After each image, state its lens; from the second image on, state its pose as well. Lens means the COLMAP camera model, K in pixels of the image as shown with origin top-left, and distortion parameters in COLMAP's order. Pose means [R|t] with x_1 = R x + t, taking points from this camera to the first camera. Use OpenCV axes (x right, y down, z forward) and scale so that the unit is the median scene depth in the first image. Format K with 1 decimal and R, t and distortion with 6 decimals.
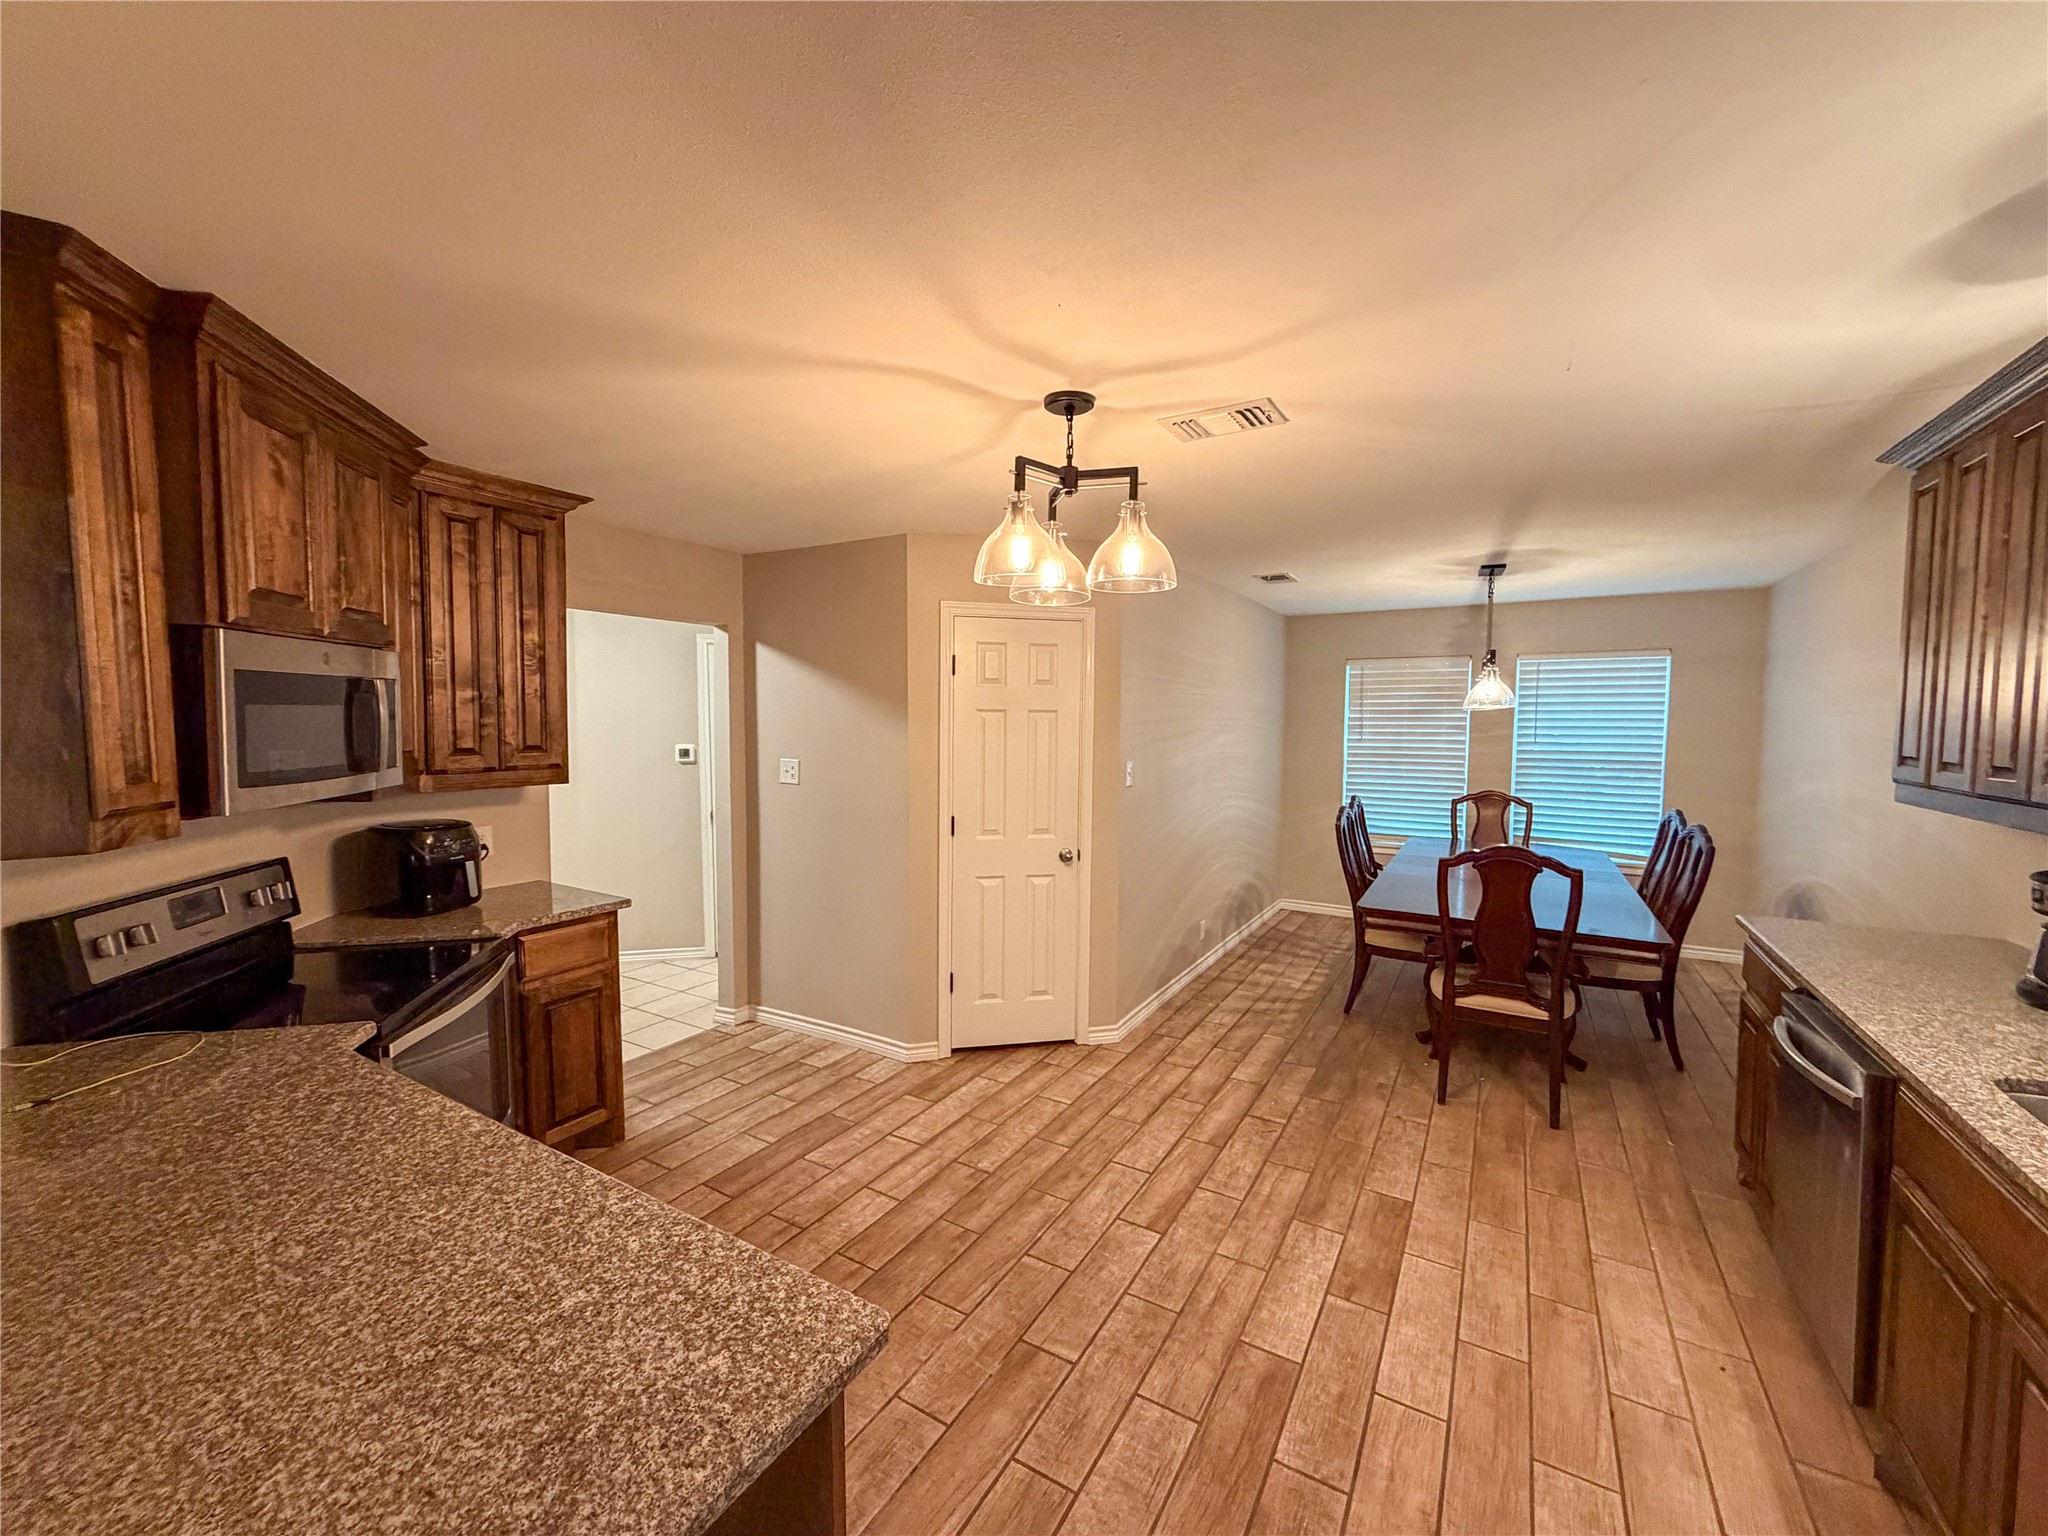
lens RADIAL K [[814.5, 0, 1018.2], [0, 814.5, 768.2], [0, 0, 1]] dist [-0.001552, 0.000588]
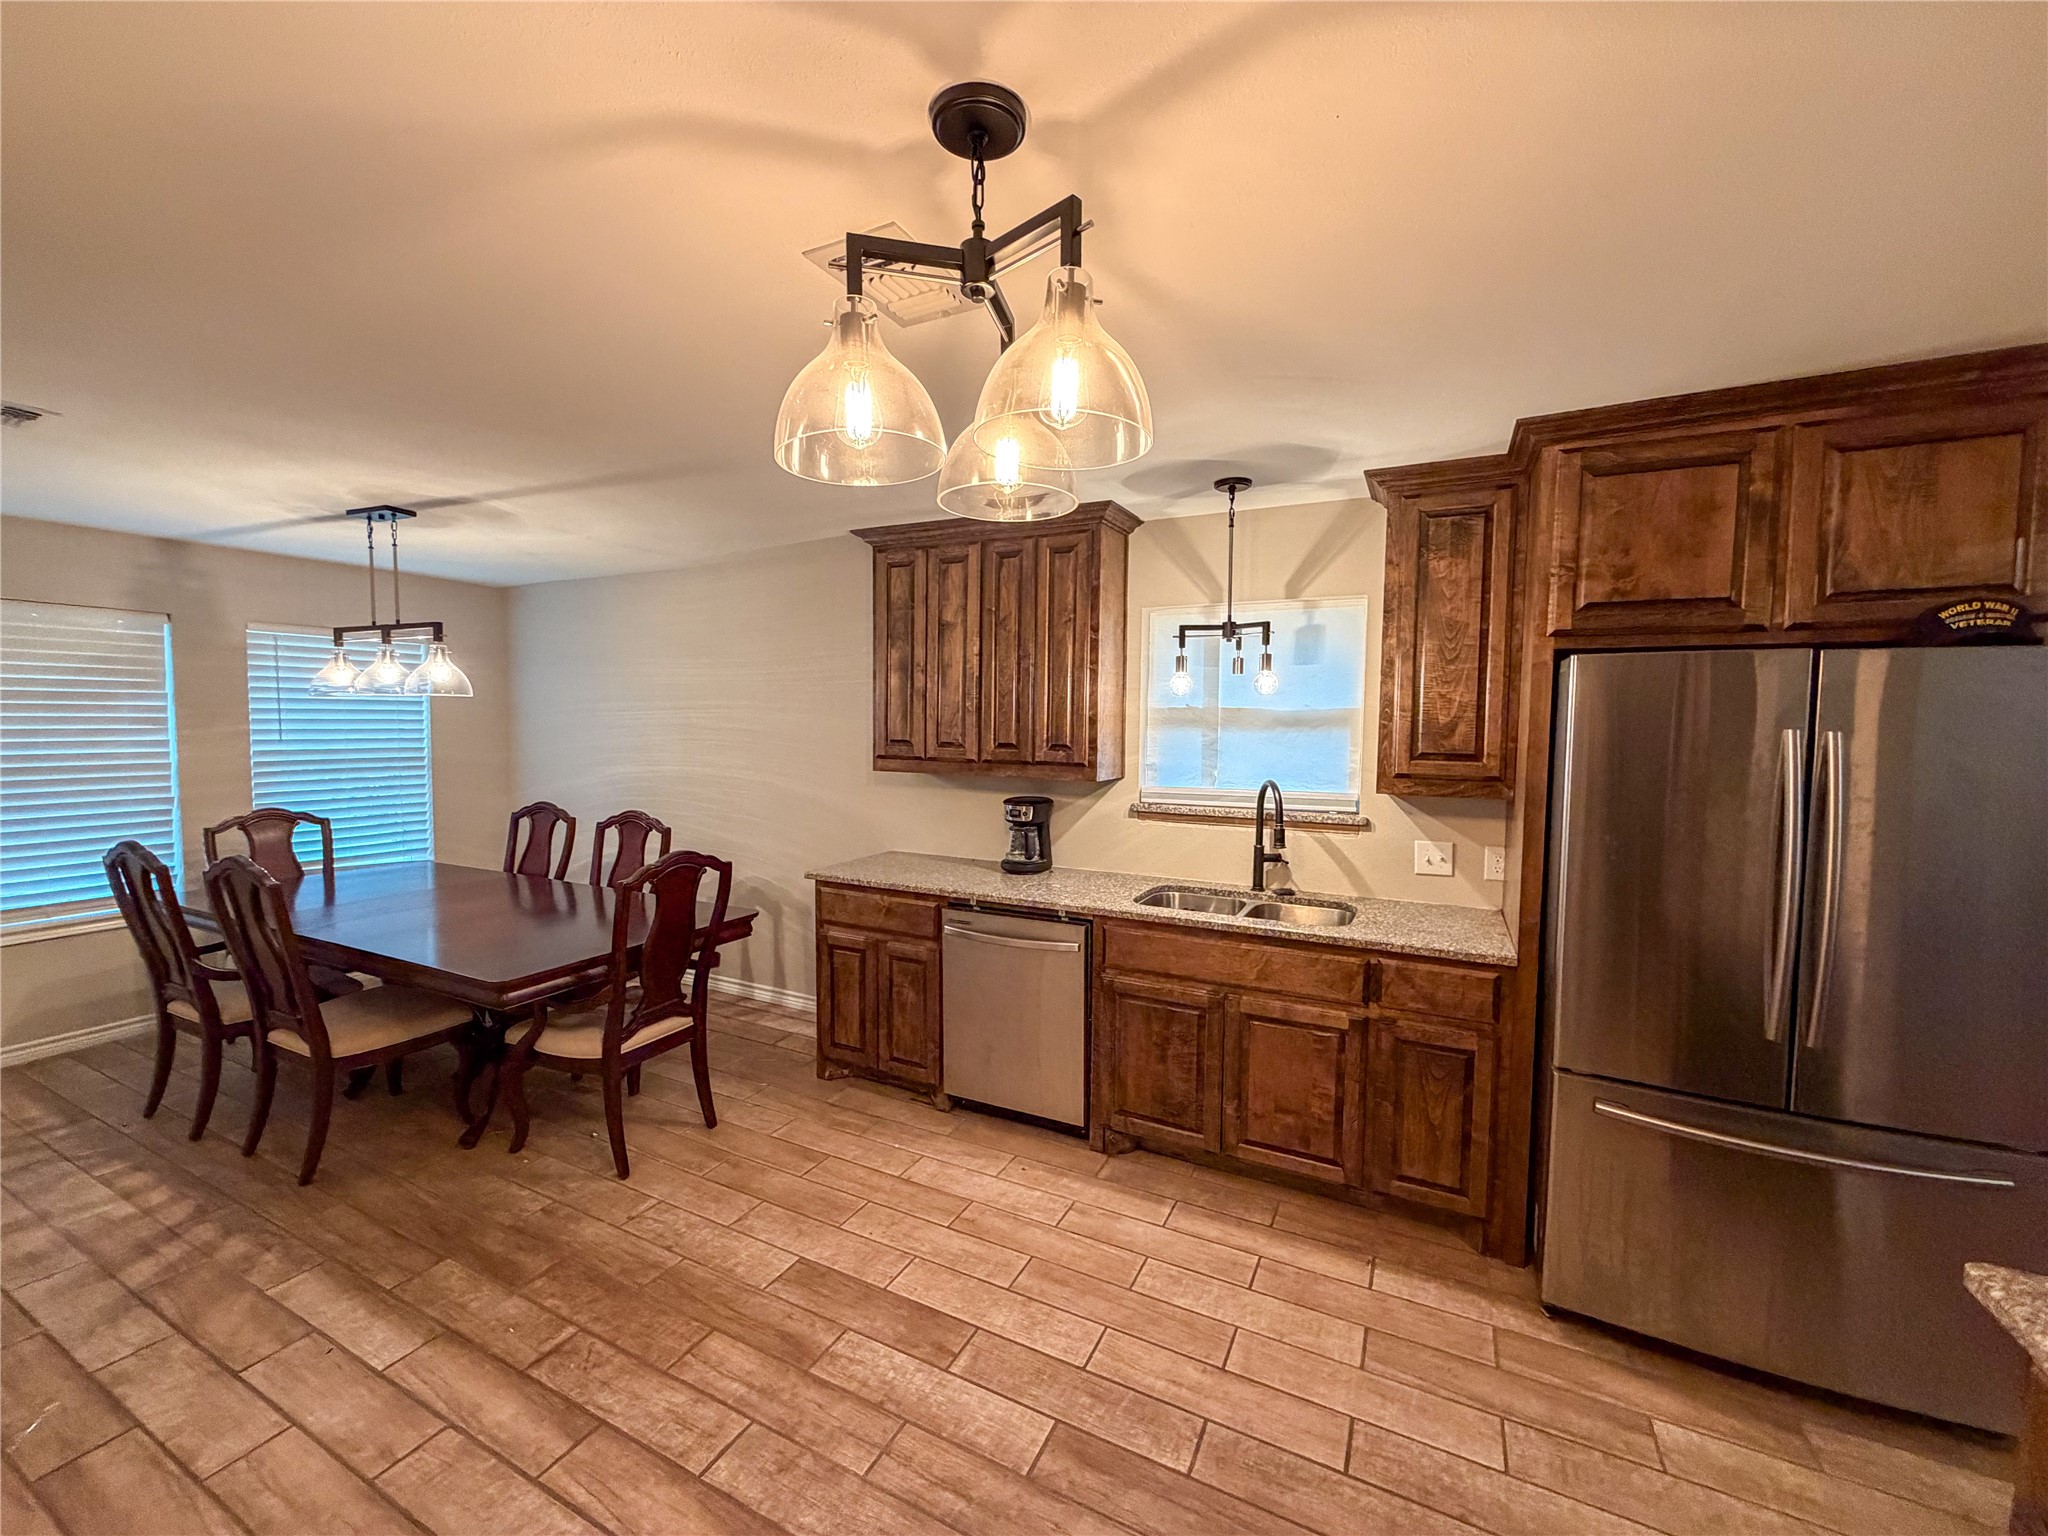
lens RADIAL K [[814.5, 0, 1019.1], [0, 814.5, 768.1], [0, 0, 1]] dist [-0.001552, 0.000588]
pose [[-0.075509, -0.063664, 0.995111, -0.283899], [0.051542, 0.996376, 0.067656, -0.034746], [-0.995812, 0.056399, -0.071954, 0.590905]]
